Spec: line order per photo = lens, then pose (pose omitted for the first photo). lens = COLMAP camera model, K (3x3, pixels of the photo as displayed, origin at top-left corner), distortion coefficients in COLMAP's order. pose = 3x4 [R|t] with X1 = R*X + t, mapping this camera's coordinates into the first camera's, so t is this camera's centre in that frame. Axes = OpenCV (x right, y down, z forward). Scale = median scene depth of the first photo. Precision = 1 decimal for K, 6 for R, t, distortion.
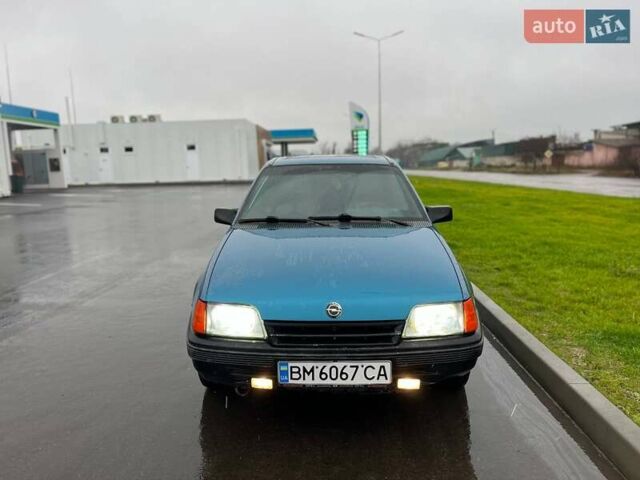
lens RADIAL K [[477.8, 0, 319.3], [0, 477.8, 240.7], [0, 0, 1]] dist [0.002104, 0.000509]
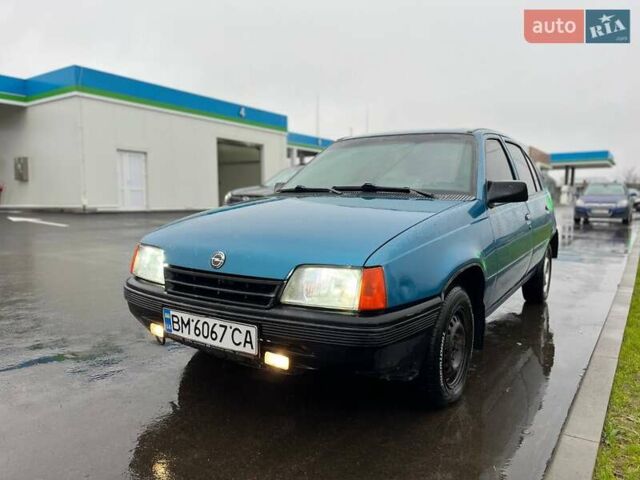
lens RADIAL K [[477.8, 0, 322.1], [0, 477.8, 241.8], [0, 0, 1]] dist [0.002104, 0.000509]
pose [[0.852515, 0.070757, -0.517892, 0.653561], [-0.097160, 0.994979, -0.023998, 0.115609], [0.513594, 0.070777, 0.855109, 0.346630]]
